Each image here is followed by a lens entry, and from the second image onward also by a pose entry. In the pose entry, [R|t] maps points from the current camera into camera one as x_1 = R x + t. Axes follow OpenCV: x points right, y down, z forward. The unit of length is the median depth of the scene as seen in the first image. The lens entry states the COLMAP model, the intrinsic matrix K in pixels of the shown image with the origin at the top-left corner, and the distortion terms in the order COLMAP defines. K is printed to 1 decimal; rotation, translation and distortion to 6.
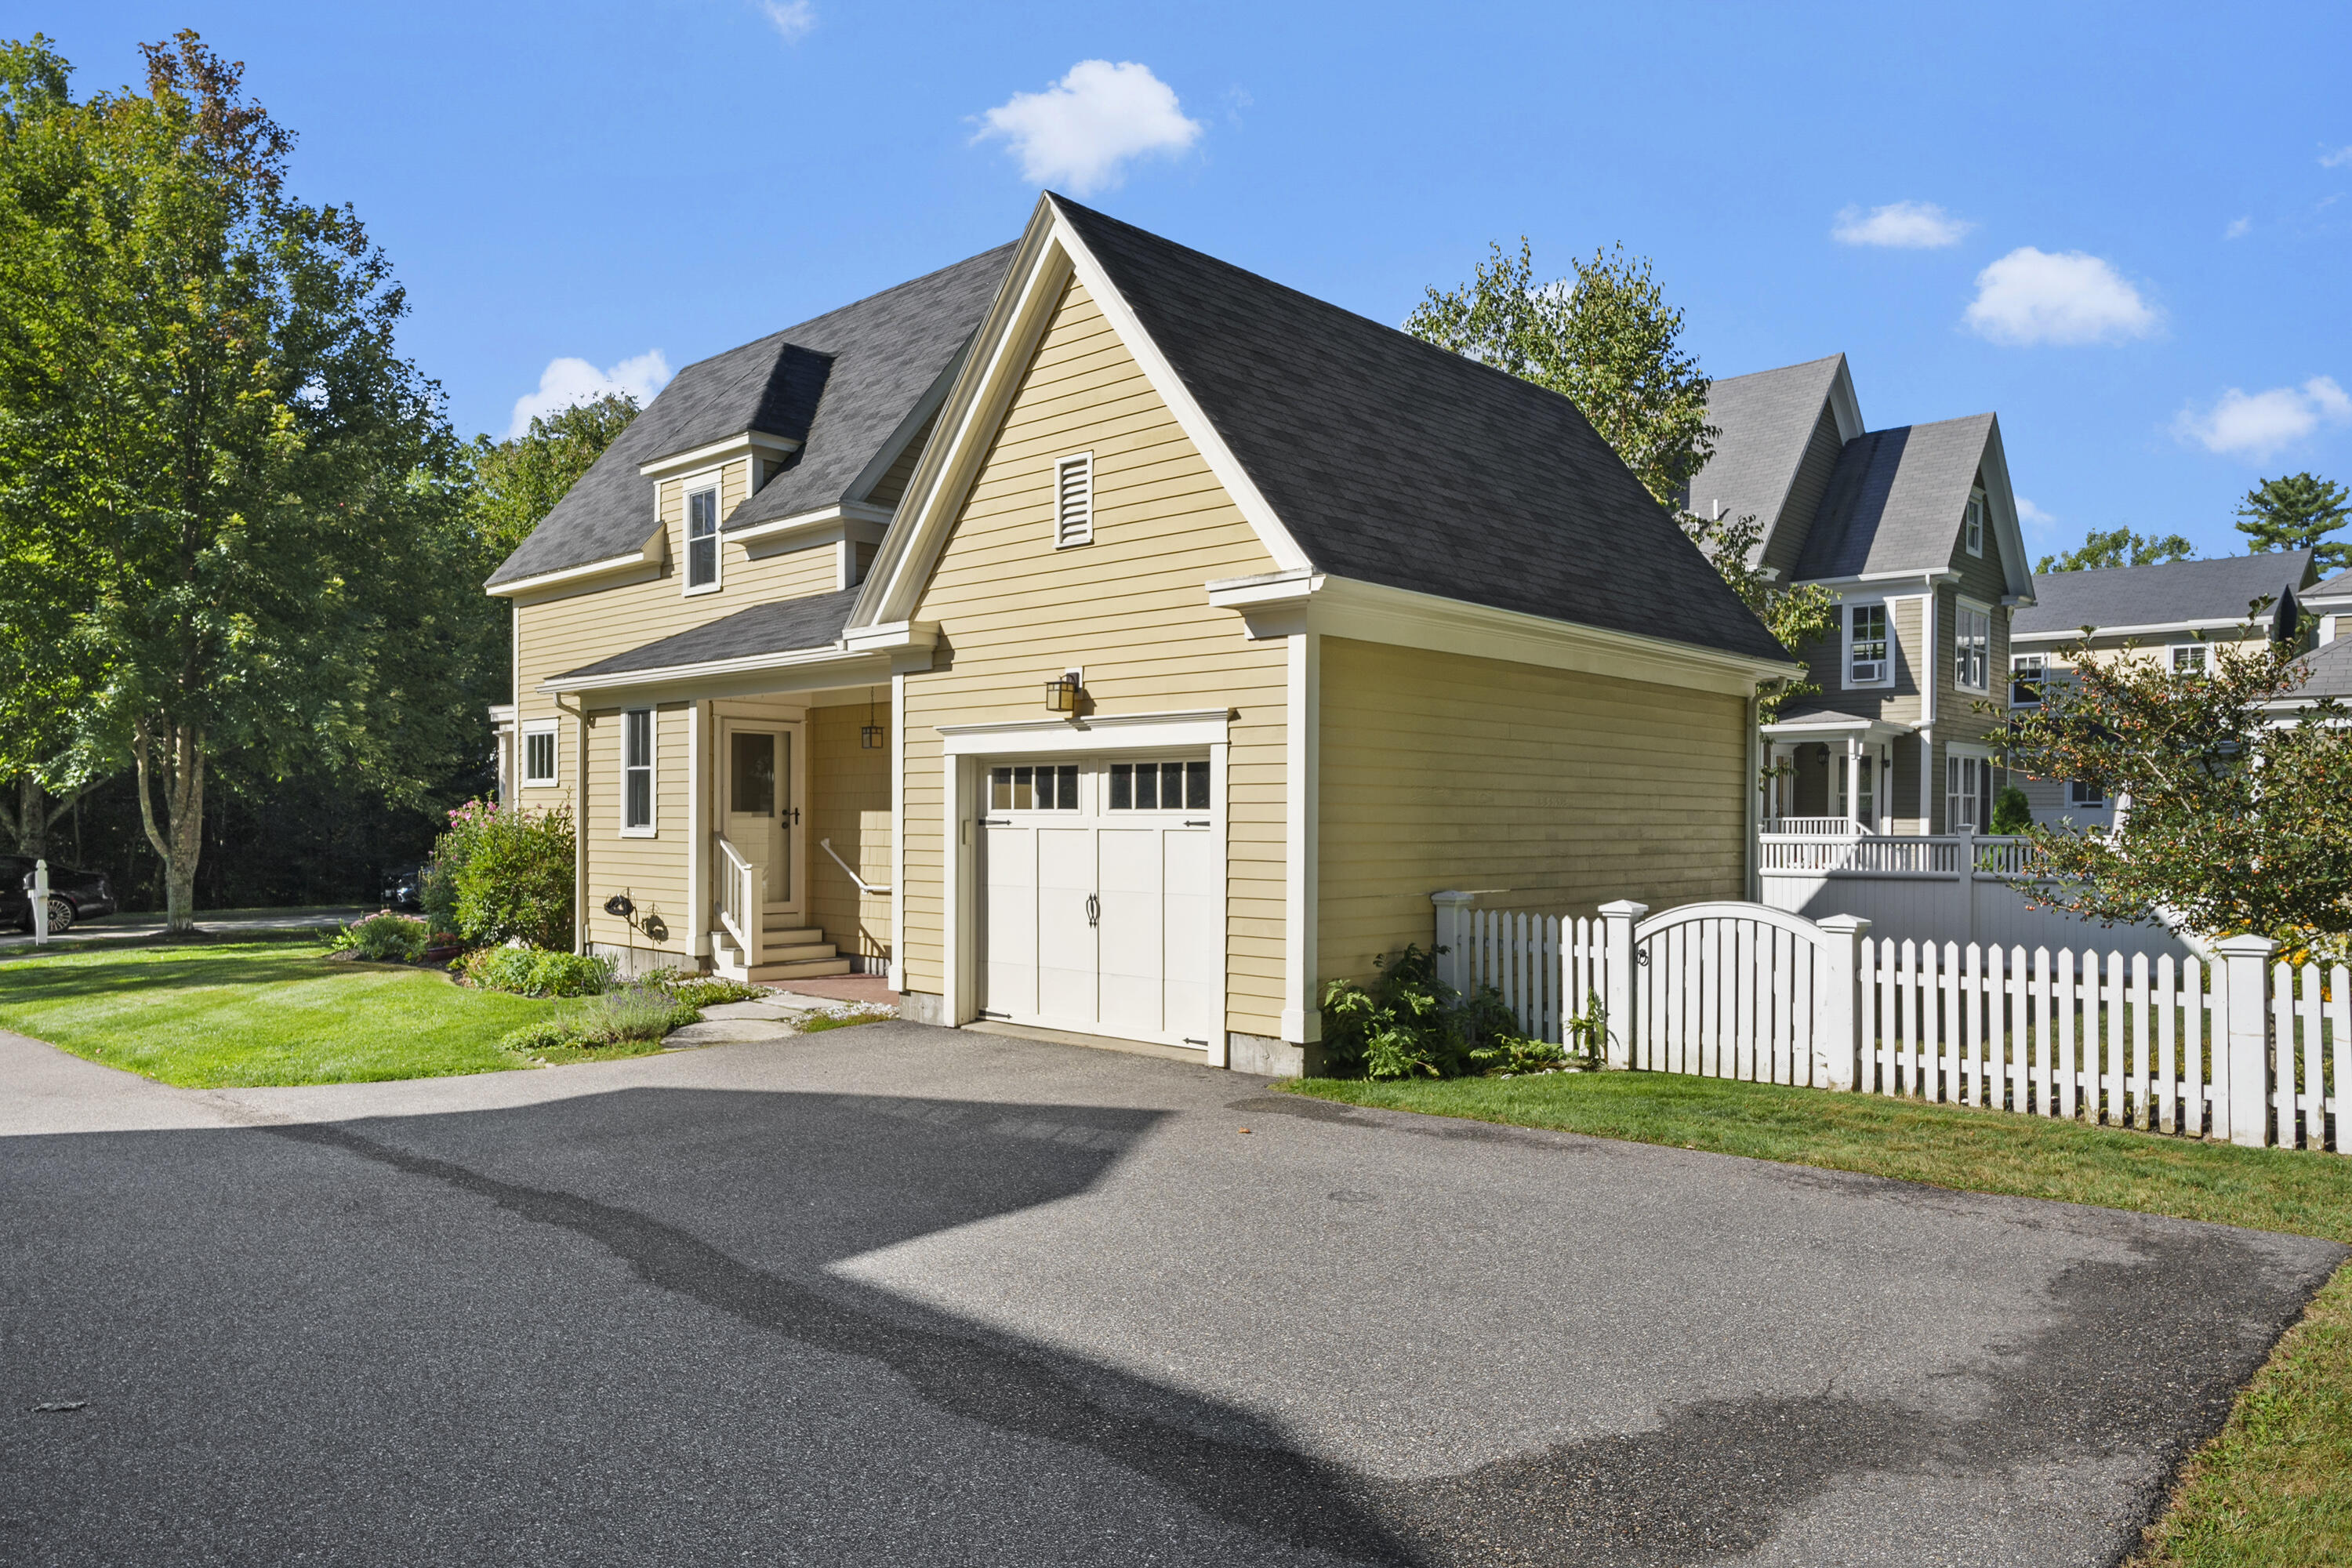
lens RADIAL K [[1576.4, 0, 1176.0], [0, 1576.4, 784.0], [0, 0, 1]] dist [0.003354, 0.001843]
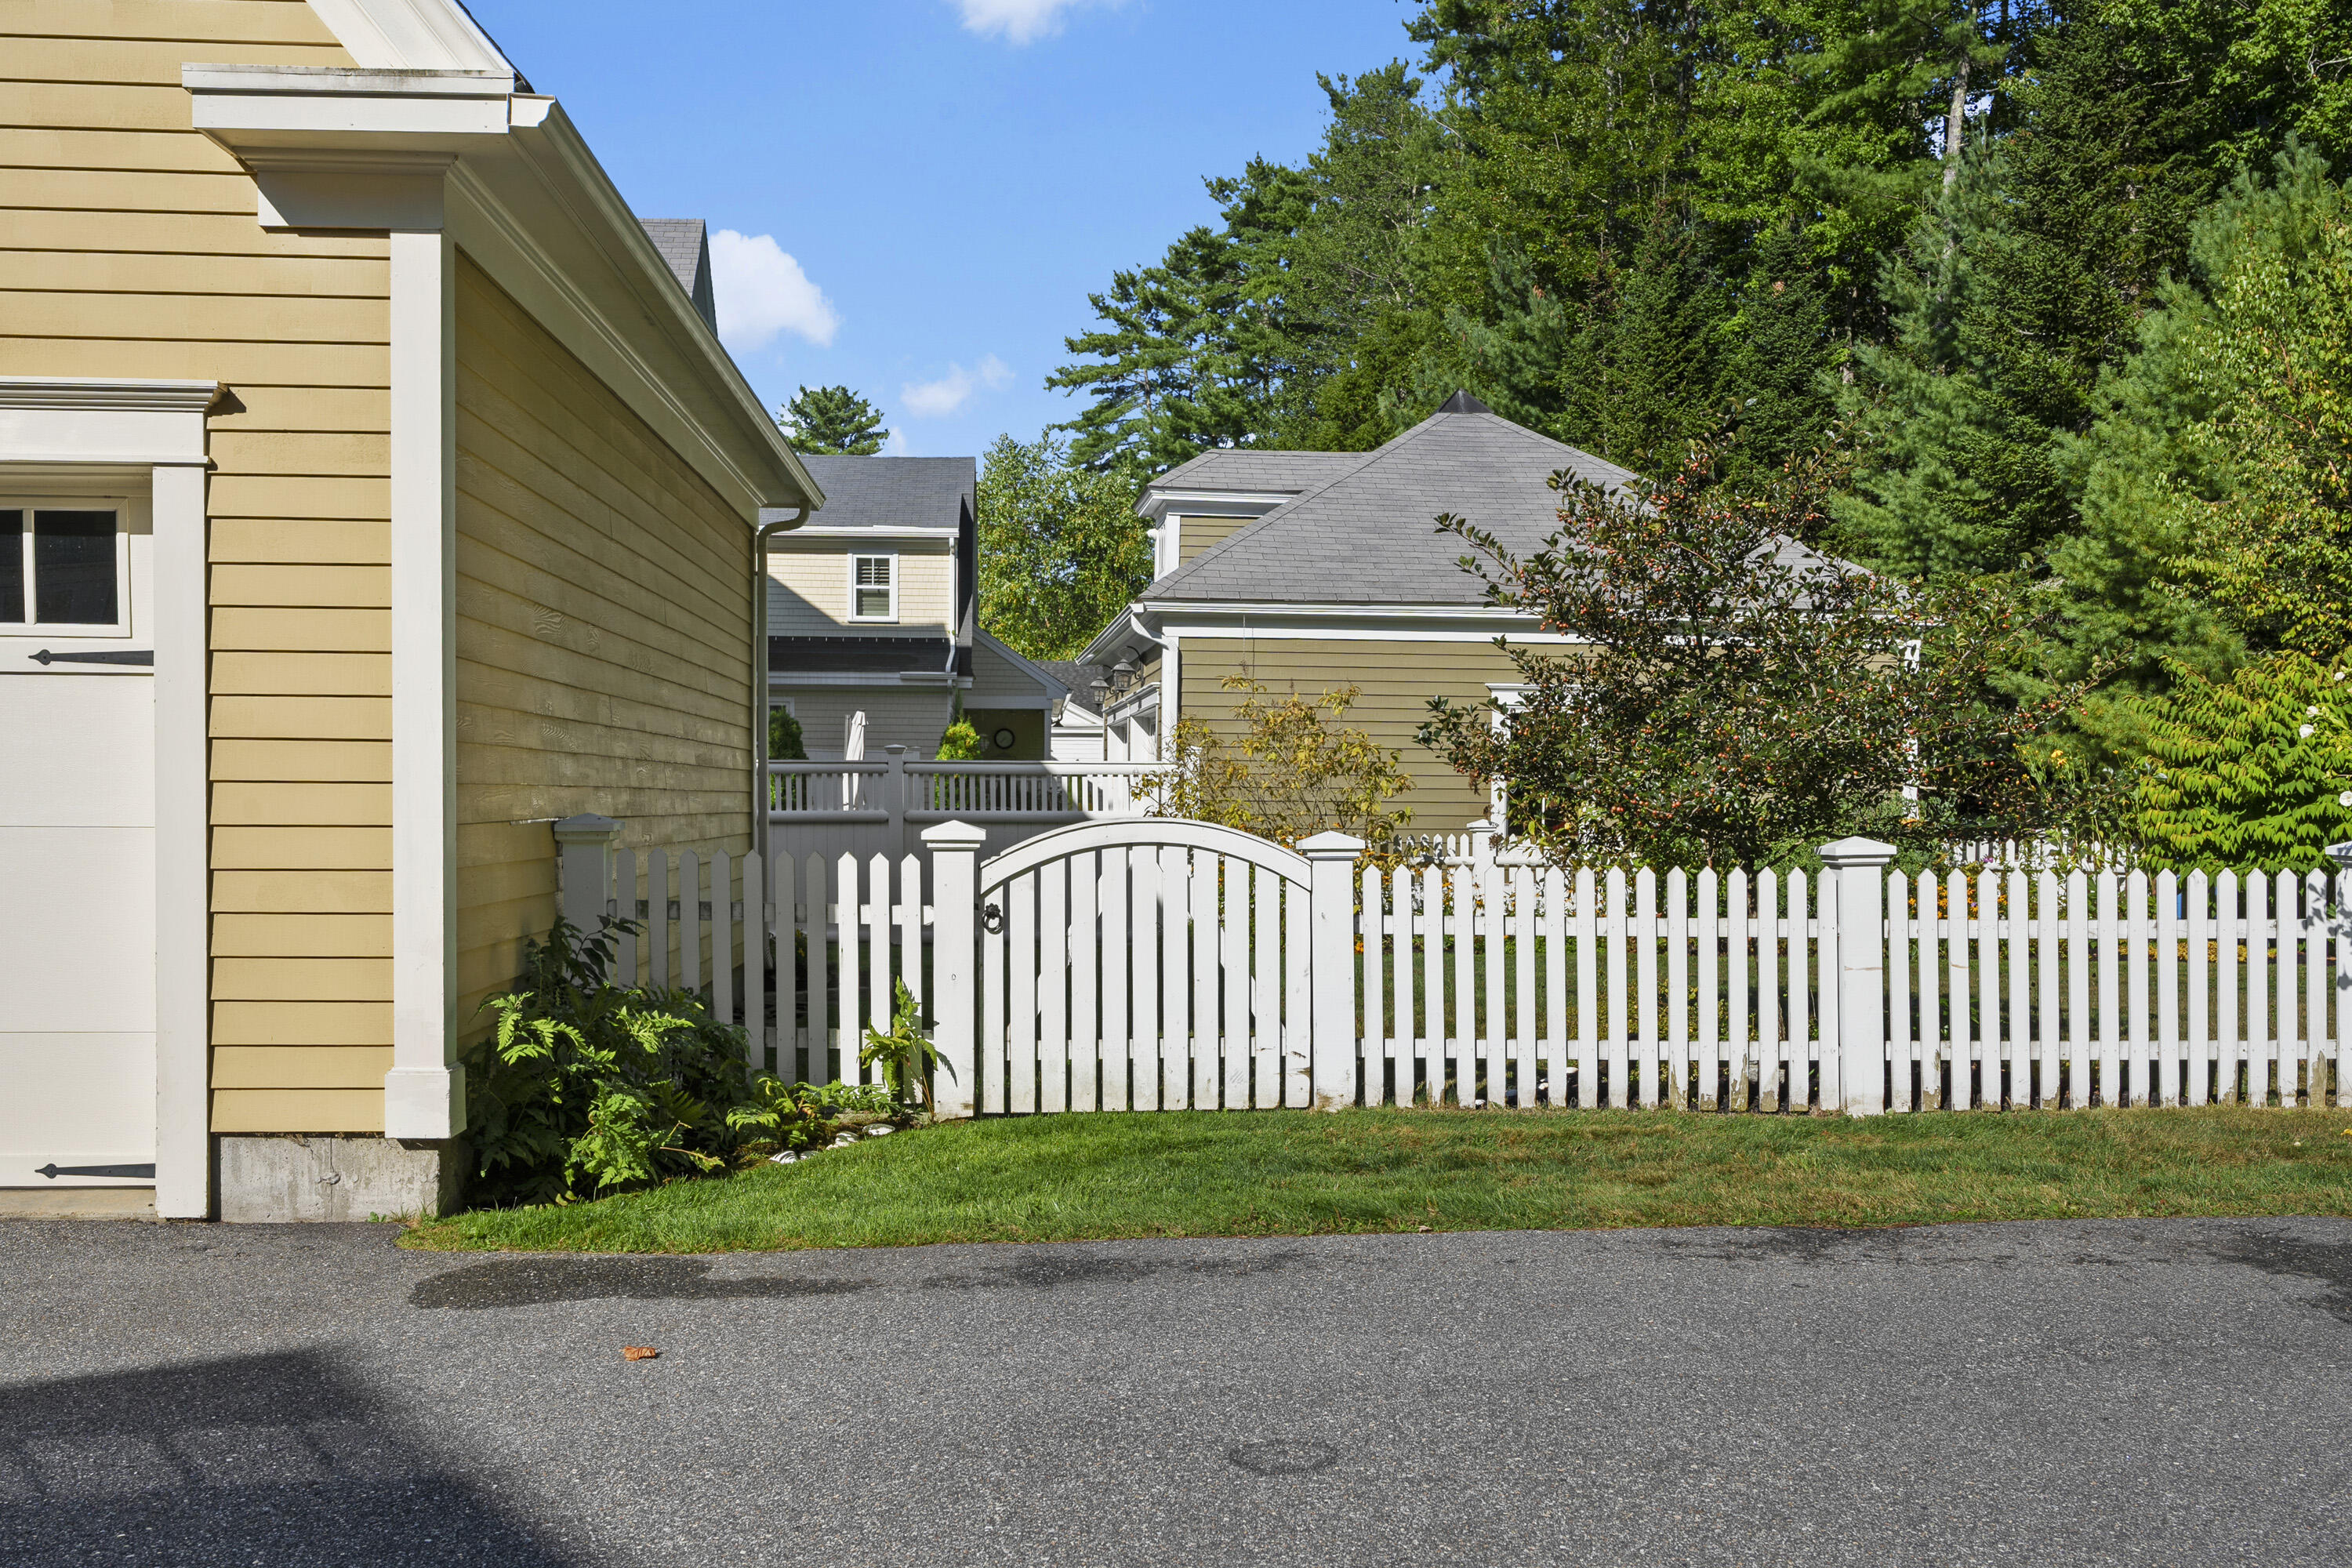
lens RADIAL K [[2112.5, 0, 1176.0], [0, 2112.5, 784.0], [0, 0, 1]] dist [-0.001029, -0.004990]
pose [[0.682038, 0.003660, 0.731308, -0.219600], [-0.020348, 0.999695, 0.013974, 0.048872], [-0.731034, -0.024411, 0.681905, 0.428703]]
